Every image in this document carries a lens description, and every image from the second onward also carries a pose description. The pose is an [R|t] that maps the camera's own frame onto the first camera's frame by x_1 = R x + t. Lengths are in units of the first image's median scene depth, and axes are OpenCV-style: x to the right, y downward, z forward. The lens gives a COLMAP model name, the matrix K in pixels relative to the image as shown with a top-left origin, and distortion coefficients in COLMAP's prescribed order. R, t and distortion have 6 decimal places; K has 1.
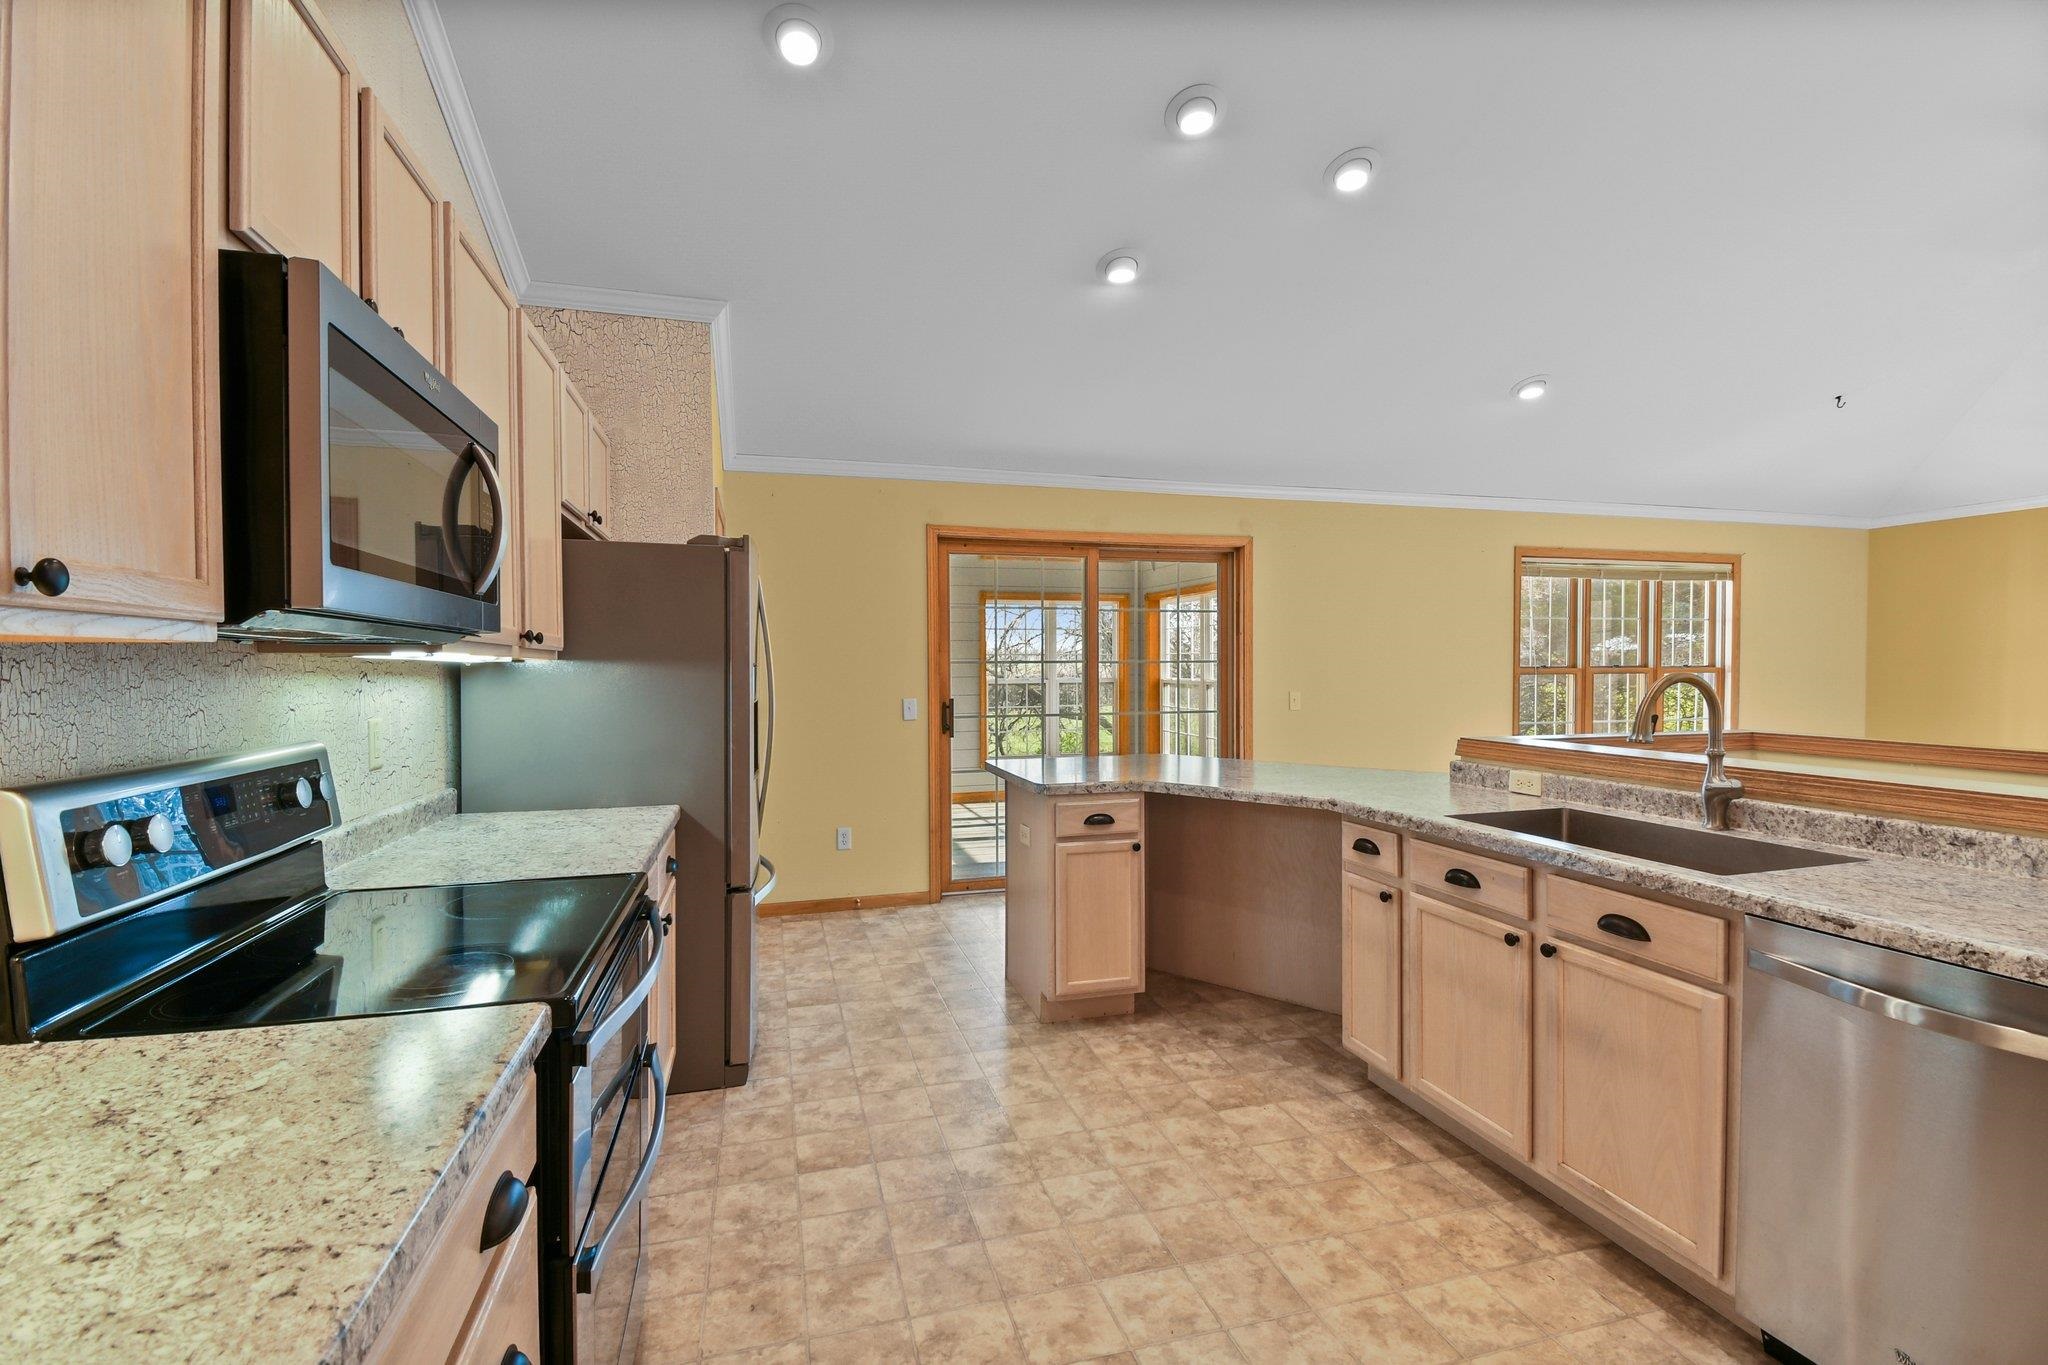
lens RADIAL K [[901.4, 0, 1021.6], [0, 901.4, 673.5], [0, 0, 1]] dist [0.036192, -0.025110]
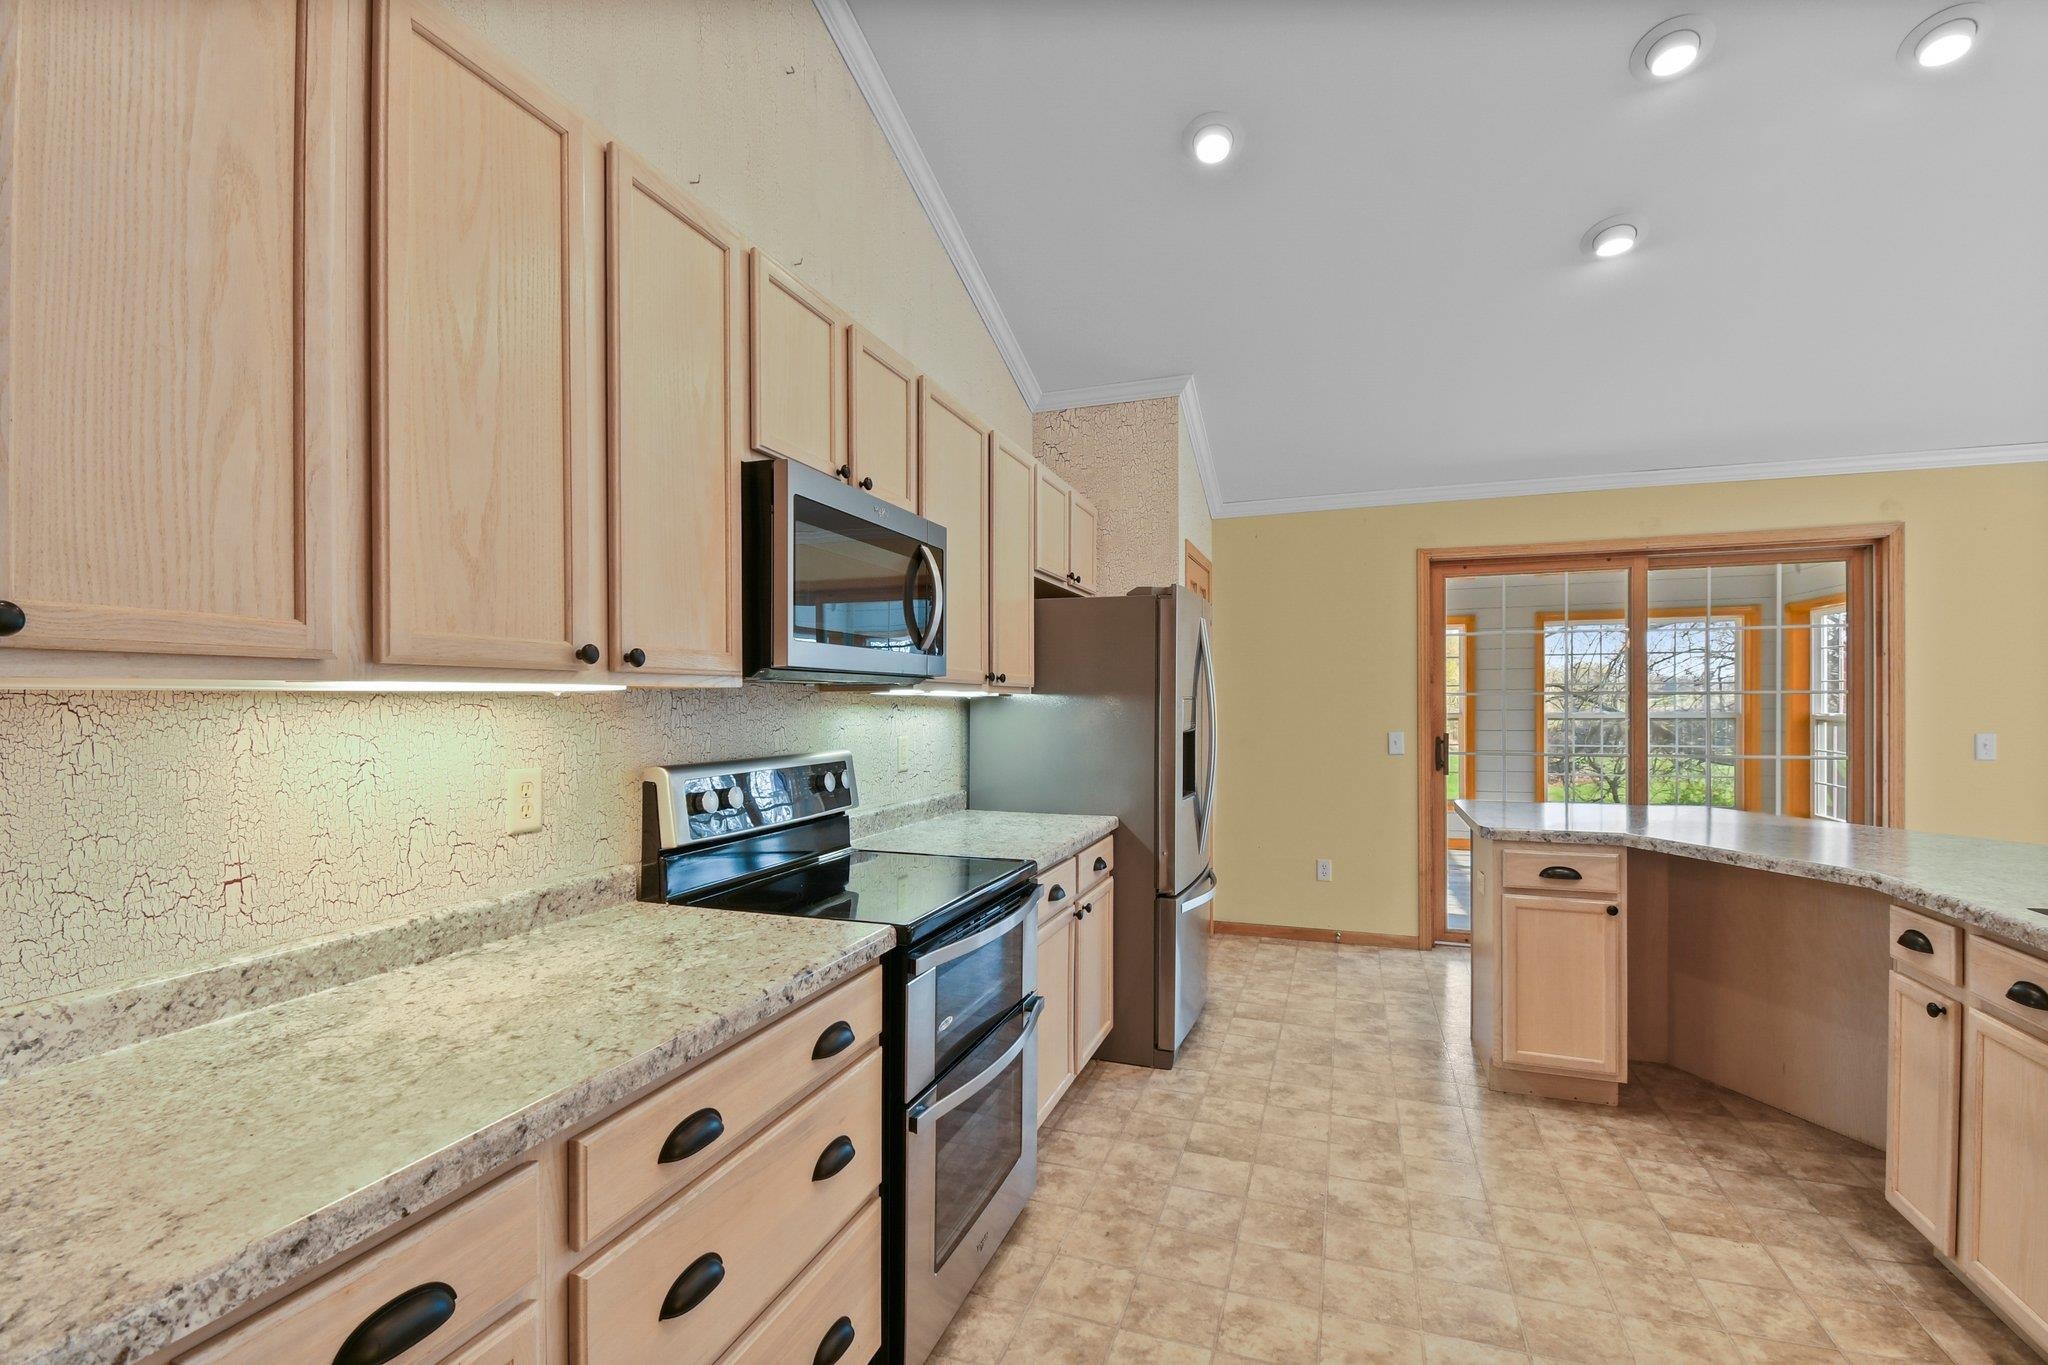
lens RADIAL K [[914.7, 0, 1032.3], [0, 914.7, 682.8], [0, 0, 1]] dist [0.035038, -0.028188]
pose [[0.817099, -0.010026, -0.576410, 0.217773], [-0.003617, 0.999740, -0.022518, -0.002042], [0.576486, 0.020484, 0.816850, -0.042526]]
